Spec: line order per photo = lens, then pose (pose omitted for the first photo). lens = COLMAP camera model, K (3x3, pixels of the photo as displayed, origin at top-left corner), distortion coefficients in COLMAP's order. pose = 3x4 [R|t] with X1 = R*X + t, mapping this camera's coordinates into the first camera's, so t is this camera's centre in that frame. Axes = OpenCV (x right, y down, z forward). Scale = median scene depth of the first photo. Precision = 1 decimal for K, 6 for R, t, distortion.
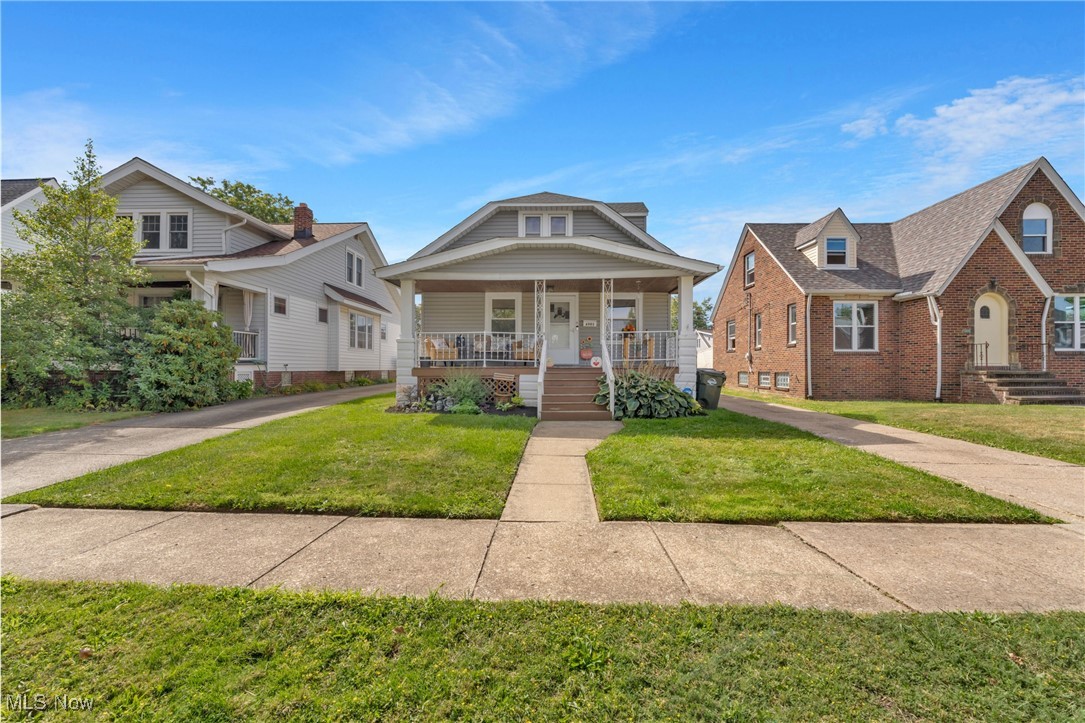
lens RADIAL K [[439.8, 0, 542.5], [0, 439.8, 361.5], [0, 0, 1]] dist [-0.004334, -0.000216]
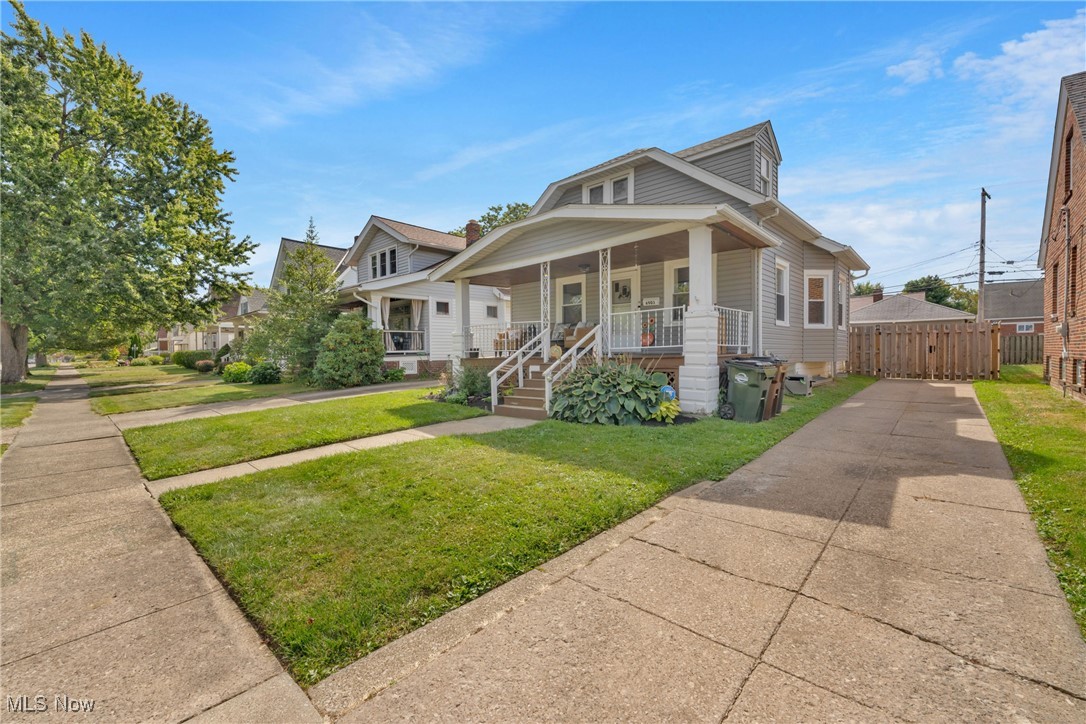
lens RADIAL K [[450.0, 0, 543.0], [0, 450.0, 362.0], [0, 0, 1]] dist [-0.003591, -0.000256]
pose [[0.749743, 0.000169, -0.661729, 0.505872], [0.026308, 0.999202, 0.030063, -0.004616], [0.661206, -0.039948, 0.749140, 0.232588]]
